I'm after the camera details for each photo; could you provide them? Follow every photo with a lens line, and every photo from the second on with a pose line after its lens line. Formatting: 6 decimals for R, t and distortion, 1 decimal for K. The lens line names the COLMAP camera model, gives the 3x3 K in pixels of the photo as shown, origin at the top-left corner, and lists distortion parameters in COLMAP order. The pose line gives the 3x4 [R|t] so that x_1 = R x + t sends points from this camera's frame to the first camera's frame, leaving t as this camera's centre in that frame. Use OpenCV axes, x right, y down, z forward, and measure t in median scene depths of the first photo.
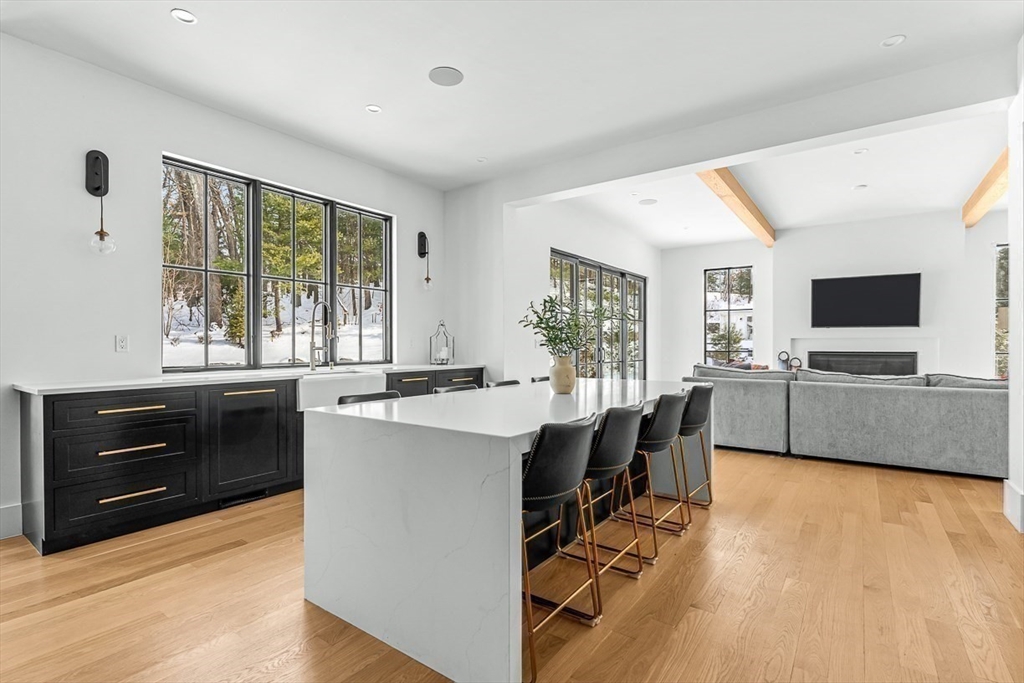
lens RADIAL K [[485.6, 0, 512.0], [0, 485.6, 341.5], [0, 0, 1]] dist [0.001112, 0.000014]
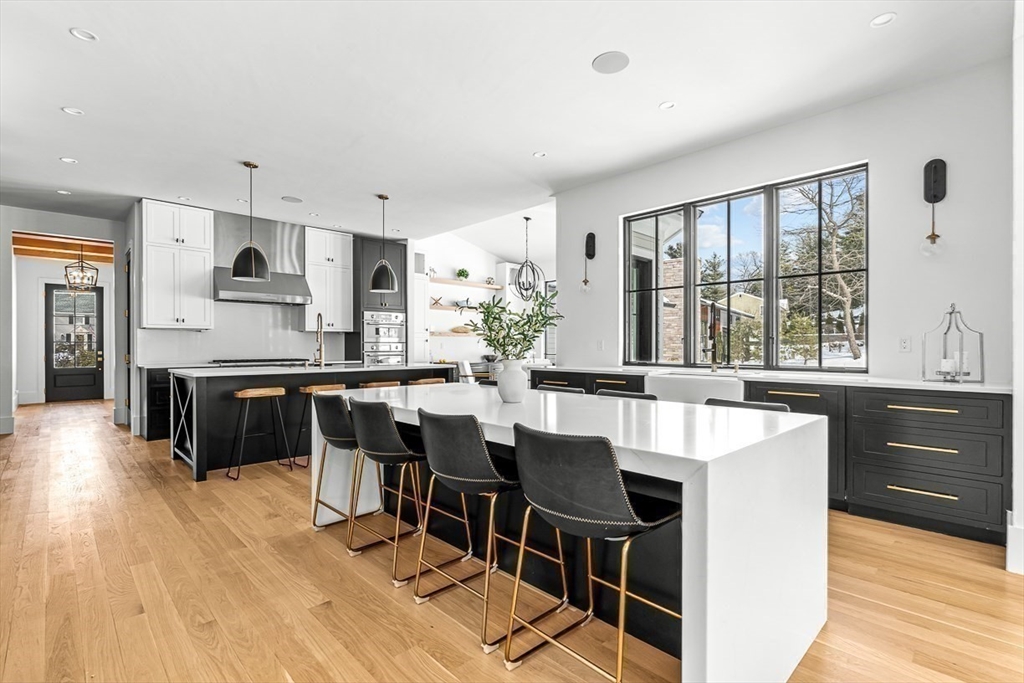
lens RADIAL K [[478.6, 0, 512.0], [0, 478.6, 341.5], [0, 0, 1]] dist [-0.000907, -0.000051]
pose [[-0.179688, -0.013271, -0.983634, 0.640110], [0.002216, 0.999901, -0.013895, 0.009505], [0.983721, -0.004677, -0.179641, 0.771275]]
